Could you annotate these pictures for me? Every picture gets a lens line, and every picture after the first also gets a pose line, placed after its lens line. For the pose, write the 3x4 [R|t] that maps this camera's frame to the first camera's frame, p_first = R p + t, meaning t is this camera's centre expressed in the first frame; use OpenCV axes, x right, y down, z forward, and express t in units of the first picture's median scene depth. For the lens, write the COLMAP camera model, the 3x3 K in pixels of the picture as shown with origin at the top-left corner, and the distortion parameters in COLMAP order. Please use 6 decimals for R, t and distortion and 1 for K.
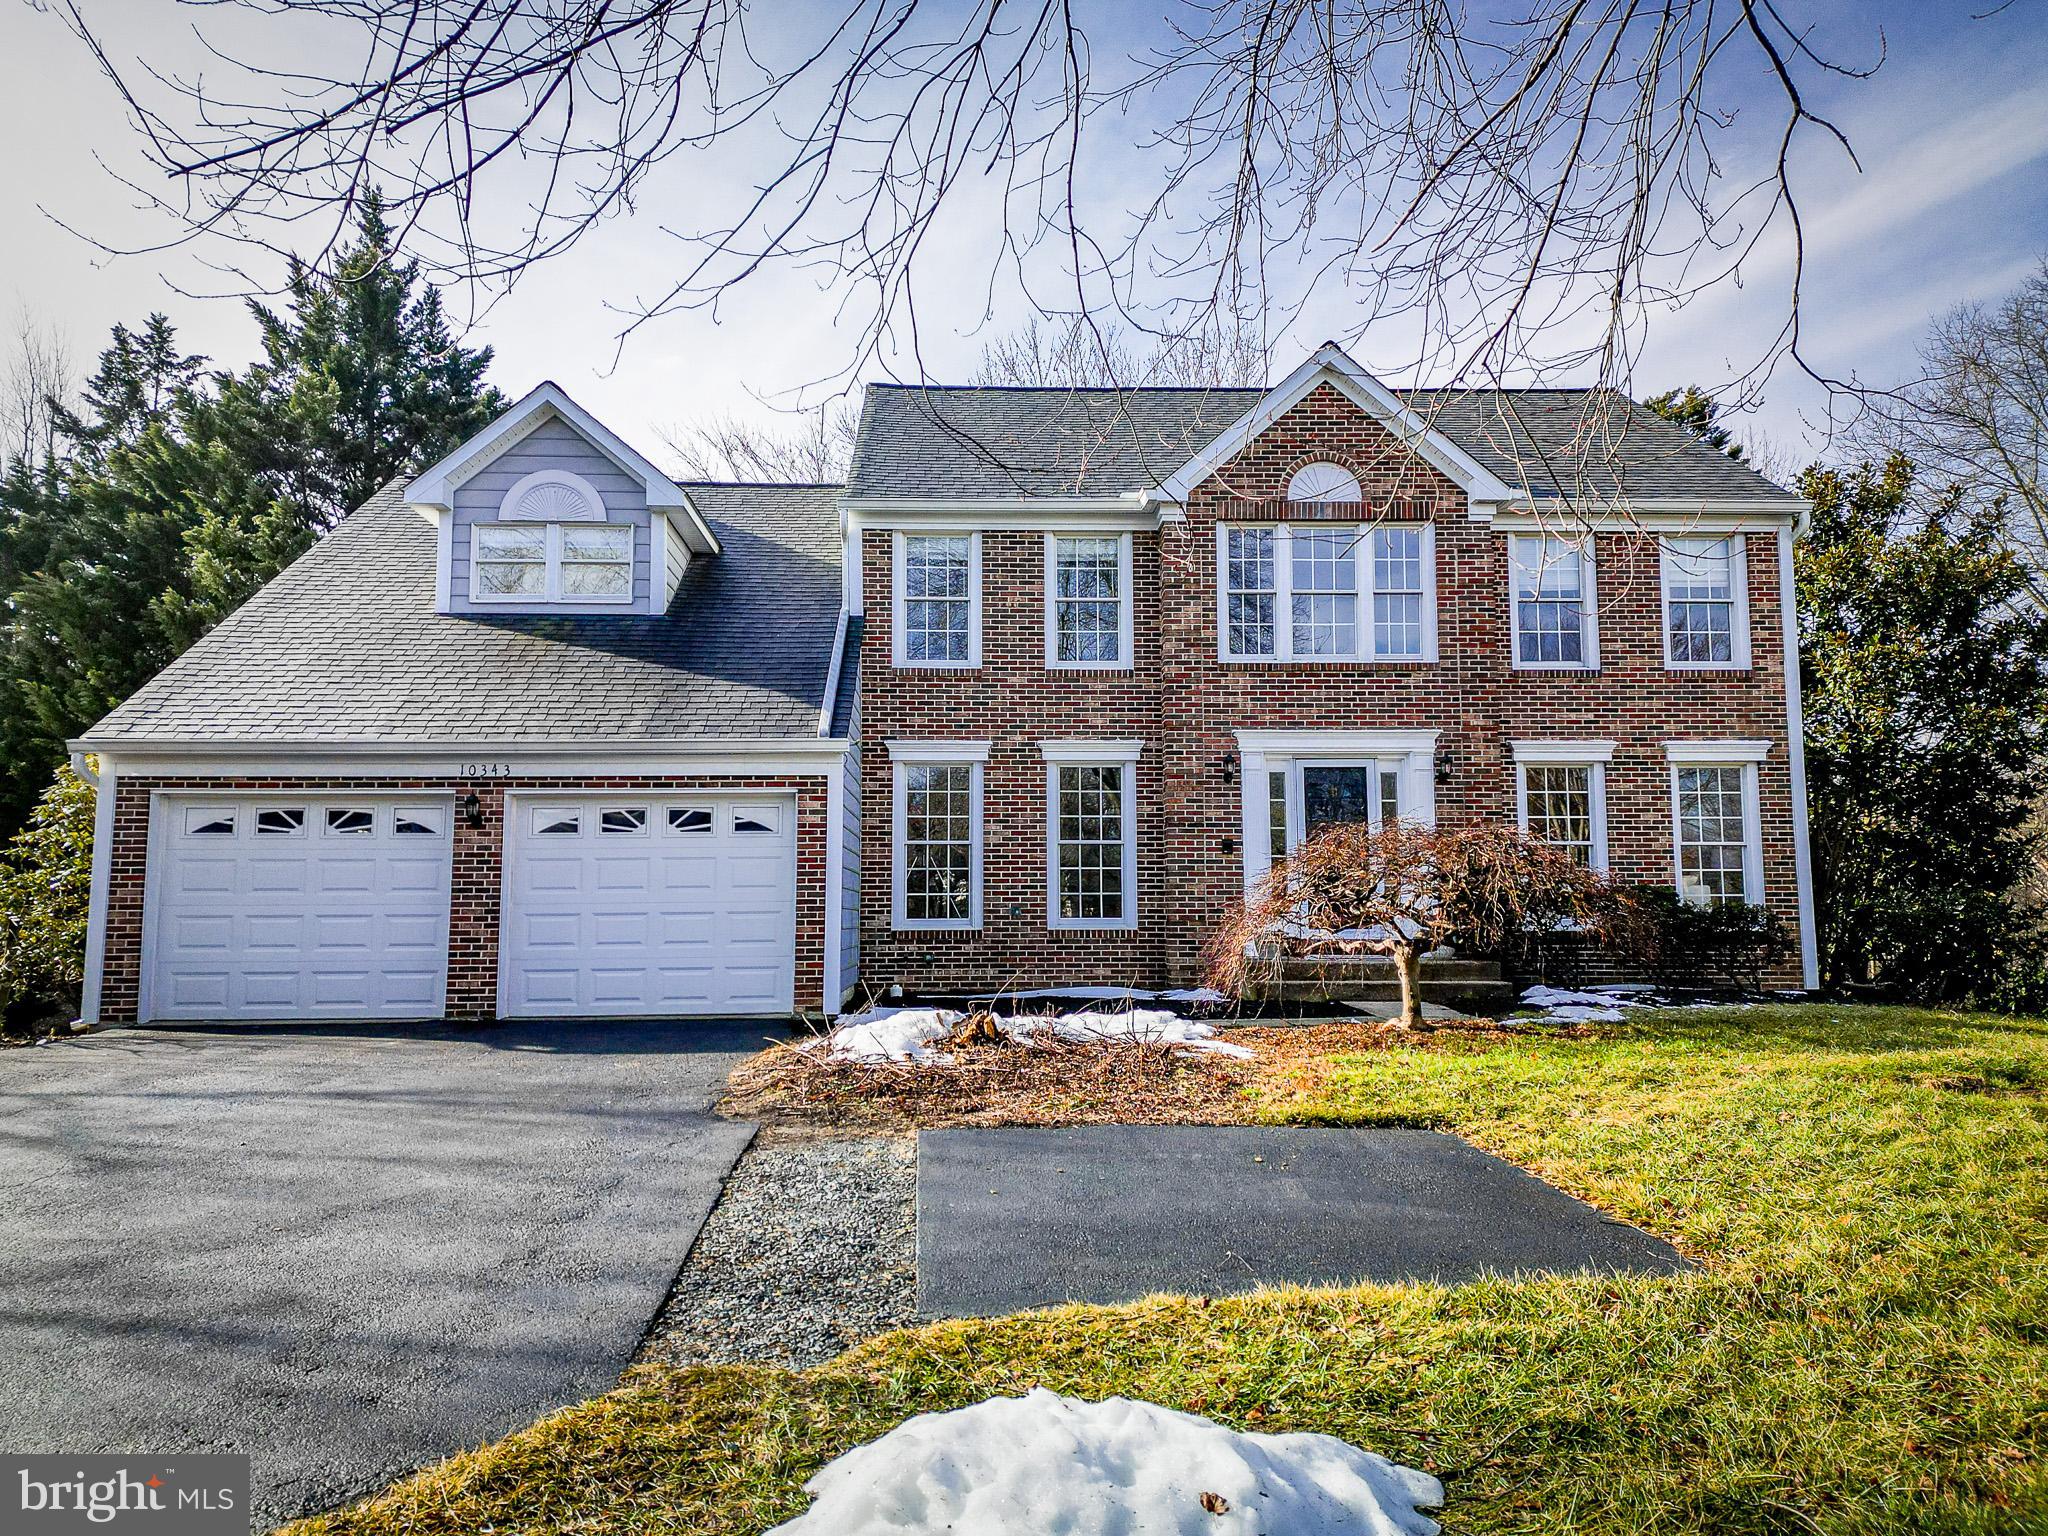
lens RADIAL K [[1419.0, 0, 1021.5], [0, 1419.0, 778.2], [0, 0, 1]] dist [0.087566, -0.091360]
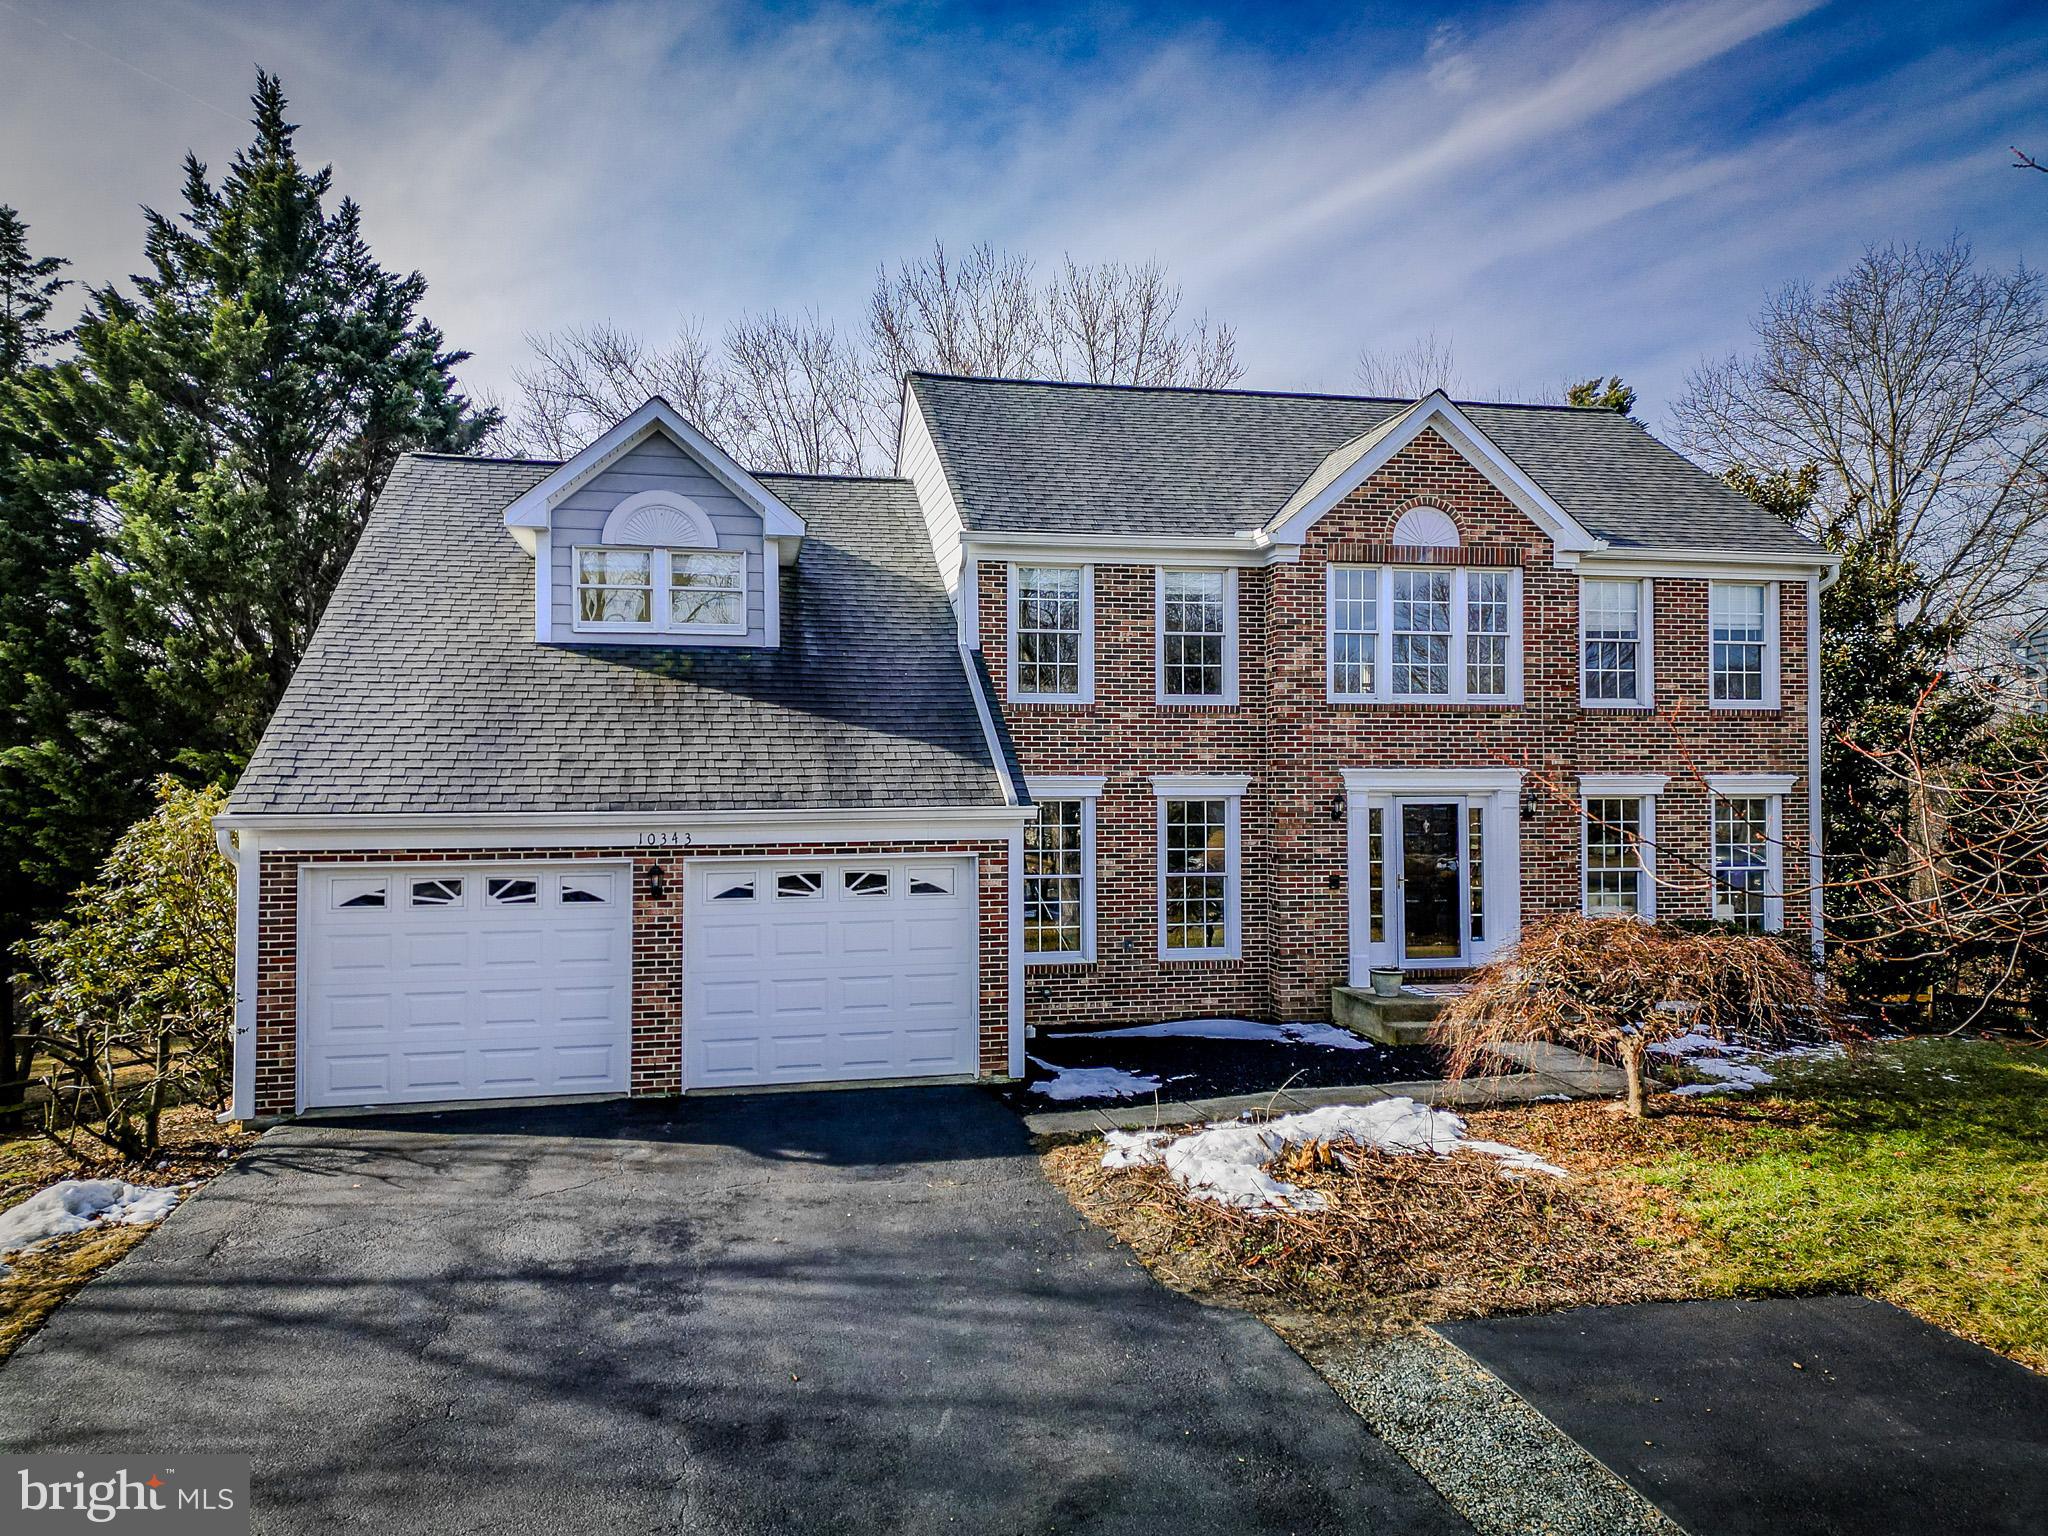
lens RADIAL K [[1419.0, 0, 1021.5], [0, 1419.0, 778.2], [0, 0, 1]] dist [0.087566, -0.091360]
pose [[0.986221, 0.001474, 0.165426, -0.248790], [-0.015309, 0.996483, 0.082385, -0.108107], [-0.164723, -0.083783, 0.982775, 0.019048]]
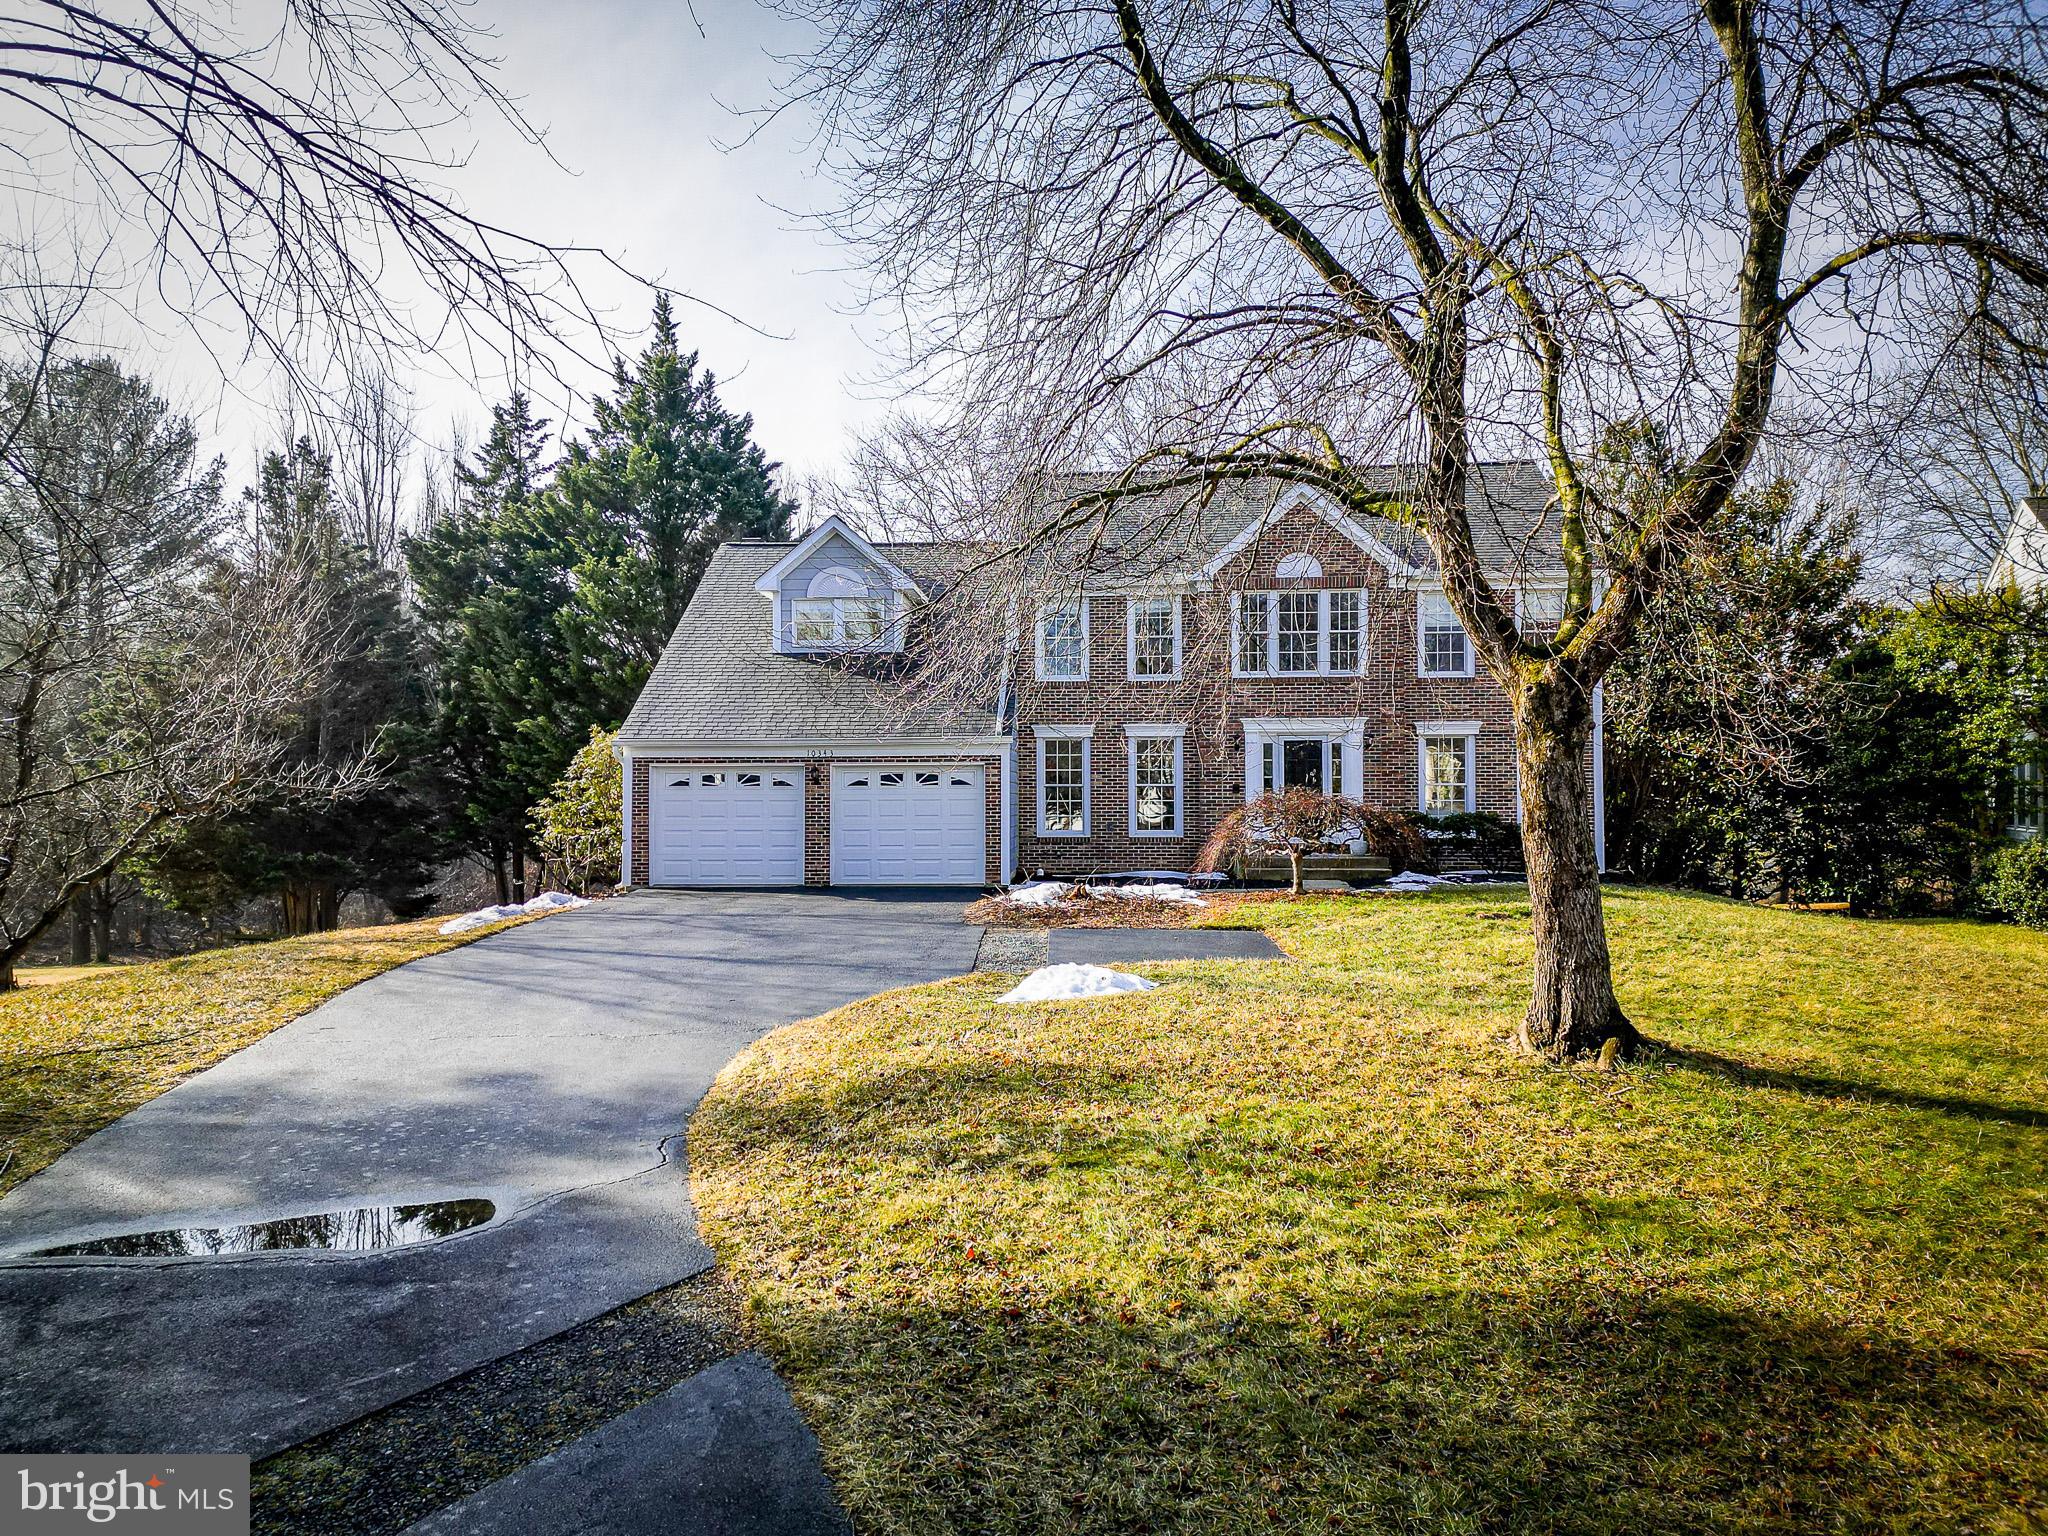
lens RADIAL K [[1419.0, 0, 1021.5], [0, 1419.0, 778.2], [0, 0, 1]] dist [0.087566, -0.091360]
pose [[0.995021, -0.000374, -0.099661, 0.059342], [0.008916, 0.996317, 0.085277, -0.107611], [0.099262, -0.085741, 0.991360, -0.676755]]
